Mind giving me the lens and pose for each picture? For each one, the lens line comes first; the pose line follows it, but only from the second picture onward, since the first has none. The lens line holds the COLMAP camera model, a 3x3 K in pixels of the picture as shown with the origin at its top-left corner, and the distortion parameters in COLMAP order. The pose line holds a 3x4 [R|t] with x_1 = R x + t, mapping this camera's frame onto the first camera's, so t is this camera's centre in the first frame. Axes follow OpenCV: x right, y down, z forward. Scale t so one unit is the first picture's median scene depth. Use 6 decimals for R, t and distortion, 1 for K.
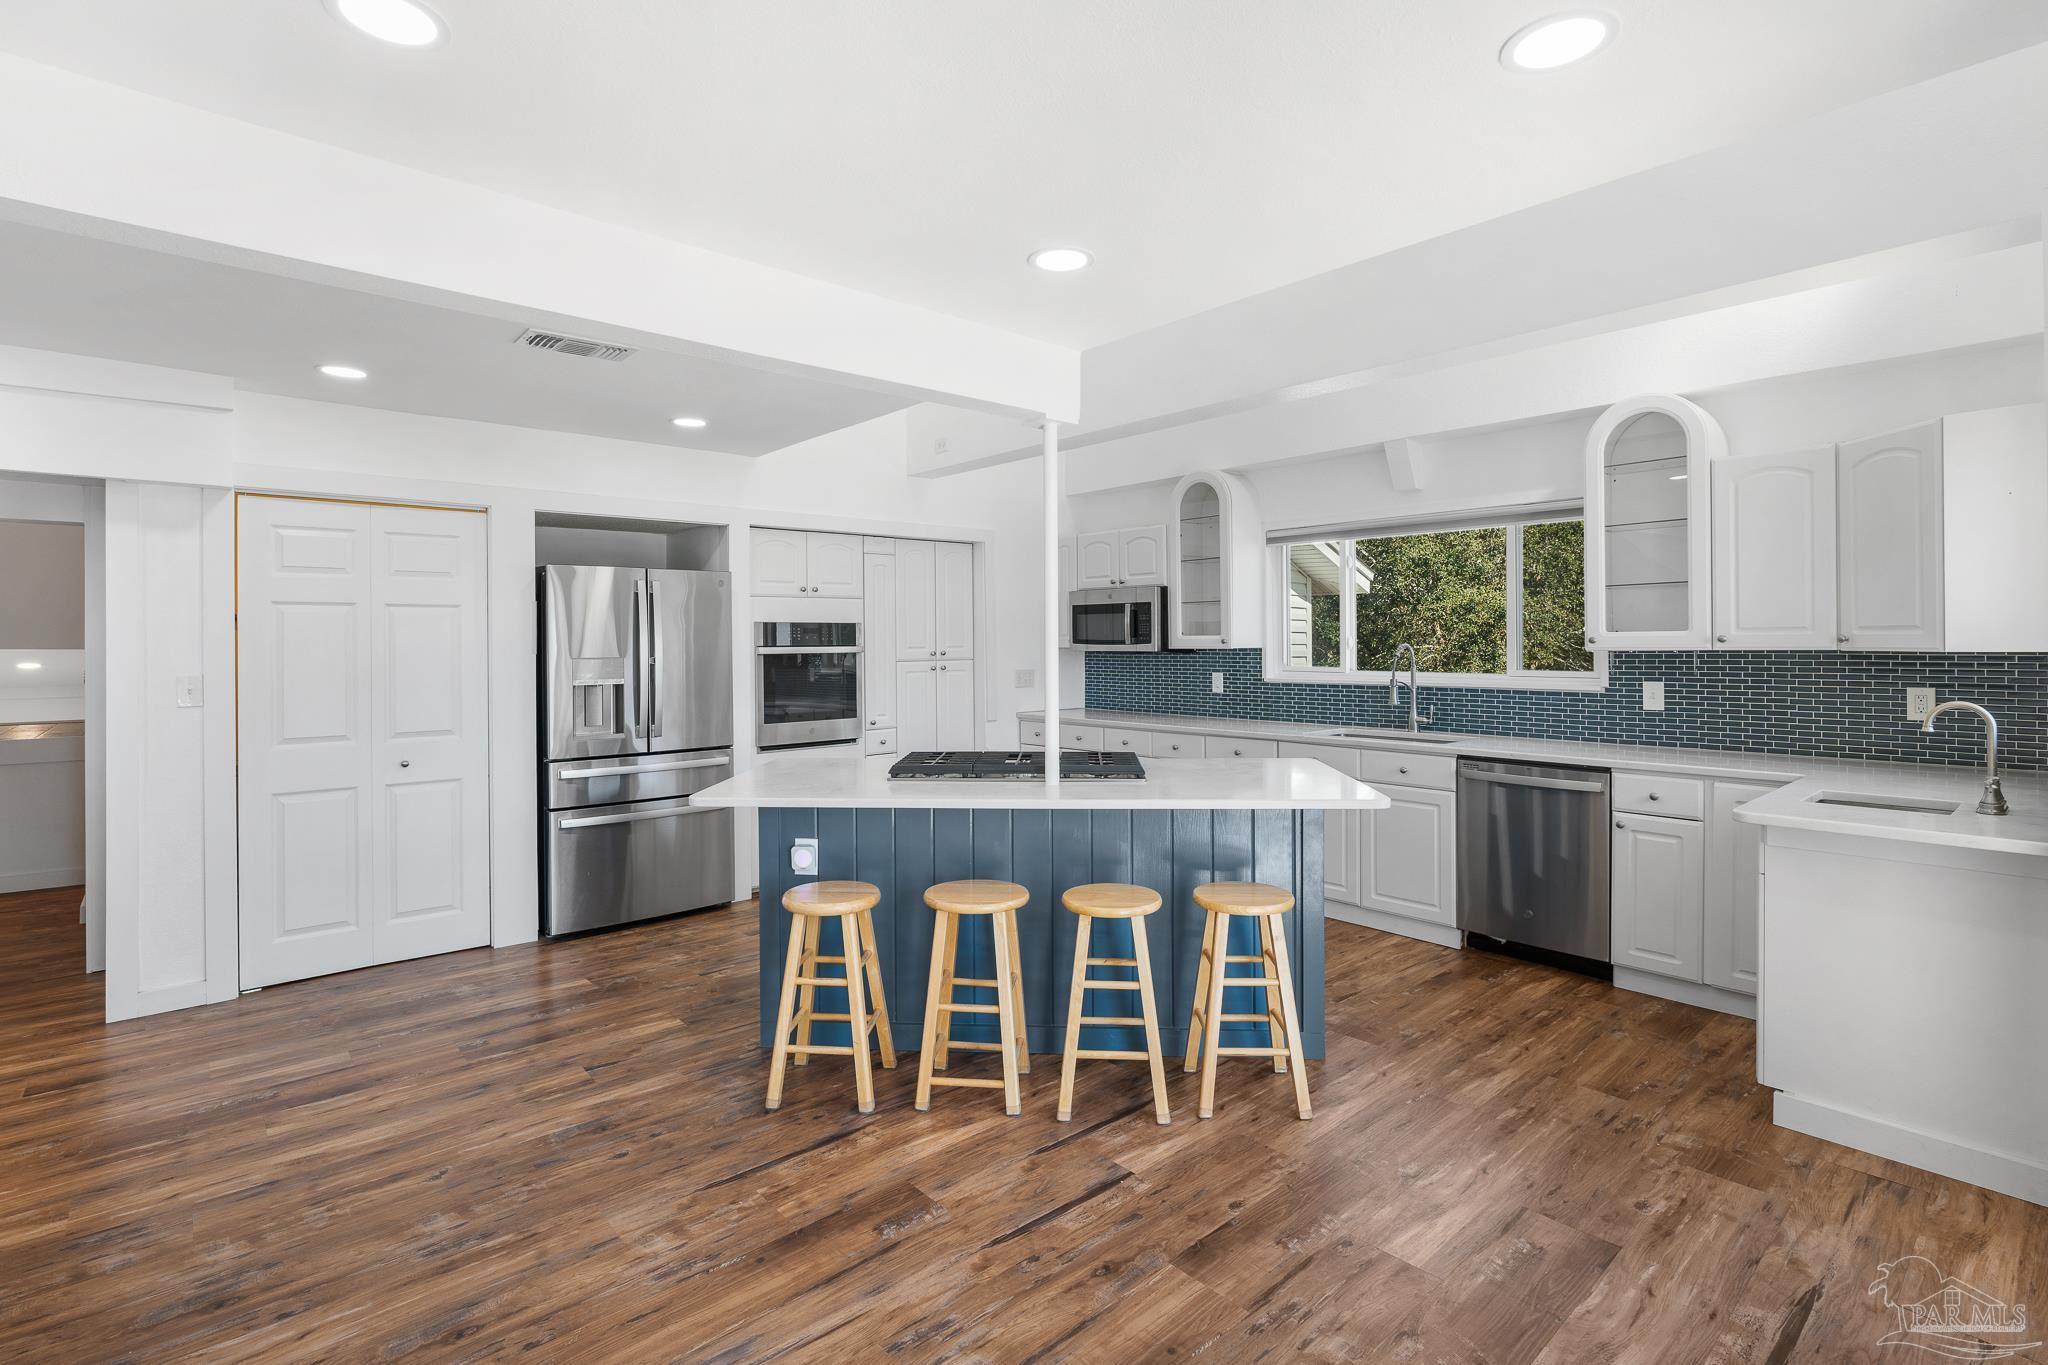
lens RADIAL K [[958.8, 0, 1028.2], [0, 958.8, 645.4], [0, 0, 1]] dist [-0.002790, -0.000182]
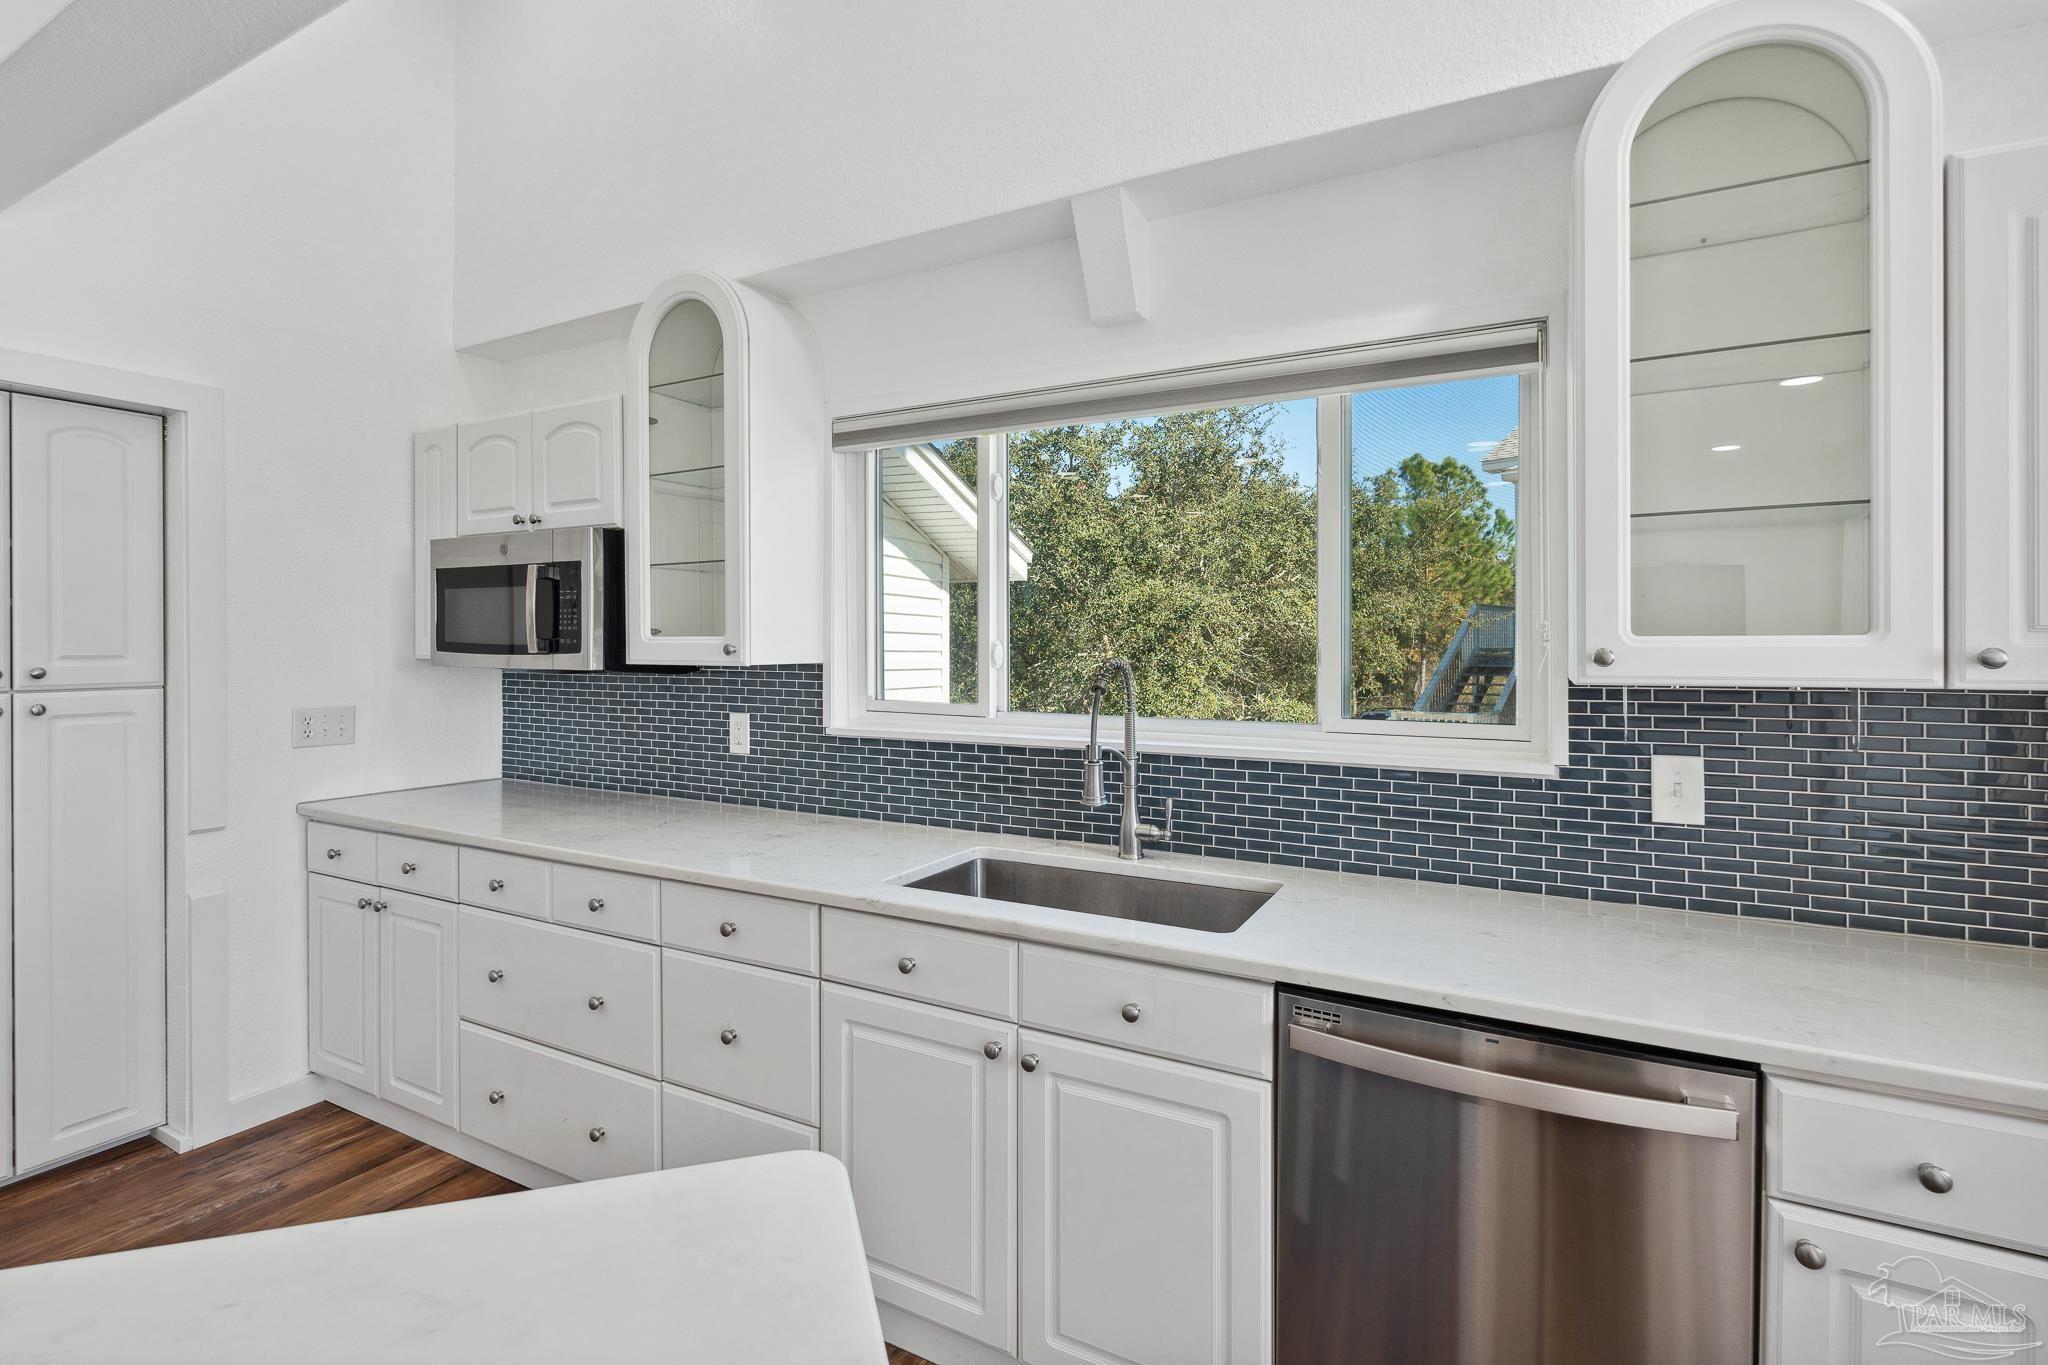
lens RADIAL K [[958.8, 0, 1028.2], [0, 958.8, 645.4], [0, 0, 1]] dist [-0.002790, -0.000182]
pose [[0.939577, 0.007200, 0.342263, 0.171775], [-0.006228, 0.999973, -0.003938, -0.005115], [-0.342282, 0.001569, 0.939596, 0.501894]]
